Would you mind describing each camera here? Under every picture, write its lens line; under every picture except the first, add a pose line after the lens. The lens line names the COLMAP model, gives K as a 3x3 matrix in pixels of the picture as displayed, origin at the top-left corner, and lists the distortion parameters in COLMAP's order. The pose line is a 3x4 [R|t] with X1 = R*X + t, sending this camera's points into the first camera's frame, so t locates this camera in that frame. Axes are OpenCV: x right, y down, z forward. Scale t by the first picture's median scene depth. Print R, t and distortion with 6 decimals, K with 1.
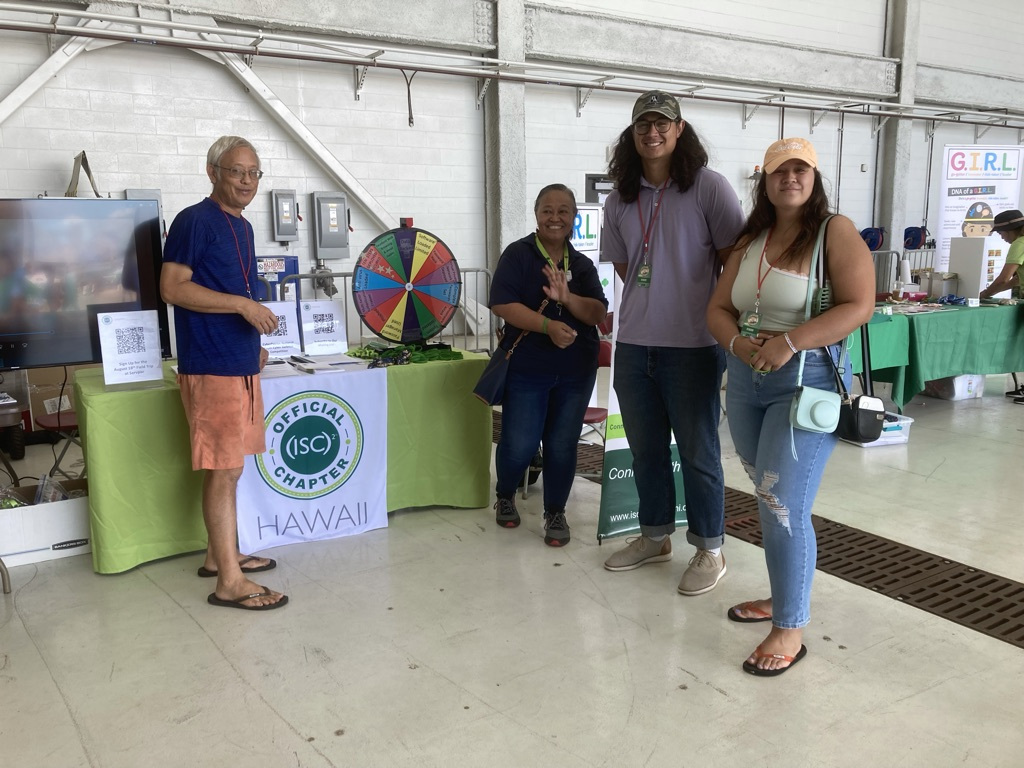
lens RADIAL K [[821.3, 0, 512.0], [0, 821.3, 384.0], [0, 0, 1]] dist [0.012508, 0.008758]
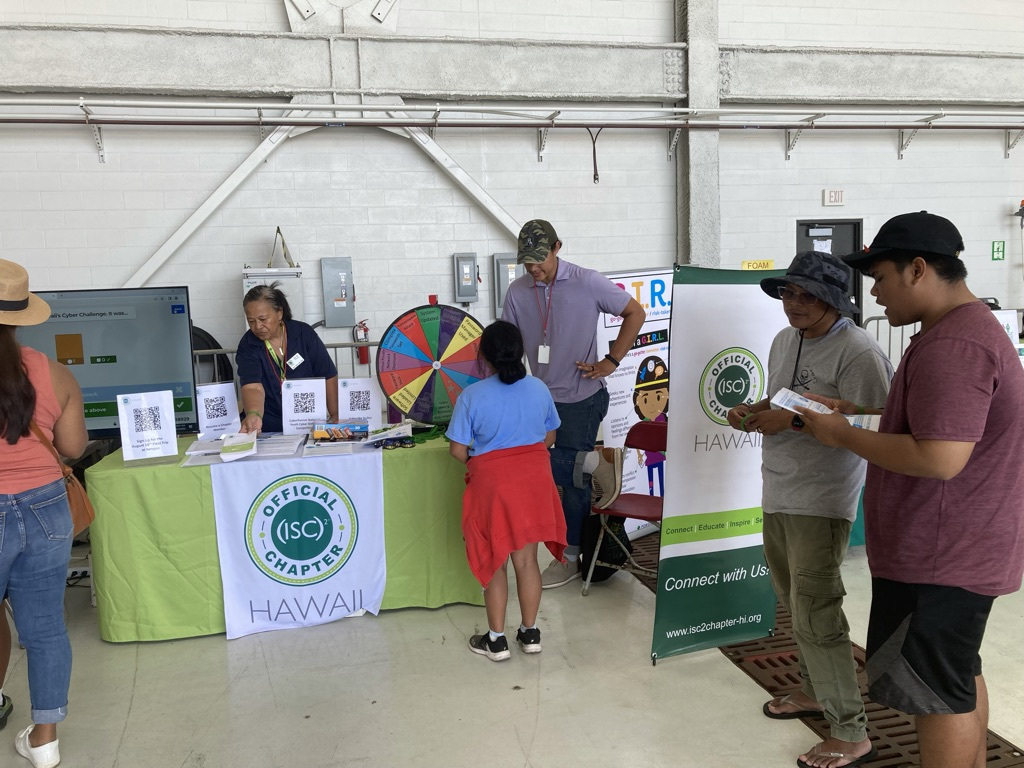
lens RADIAL K [[821.3, 0, 512.0], [0, 821.3, 384.0], [0, 0, 1]] dist [0.012508, 0.008758]
pose [[0.946598, 0.014816, -0.322075, 0.121387], [-0.033728, 0.998013, -0.053218, -0.021851], [0.320646, 0.061239, 0.945217, 0.066000]]
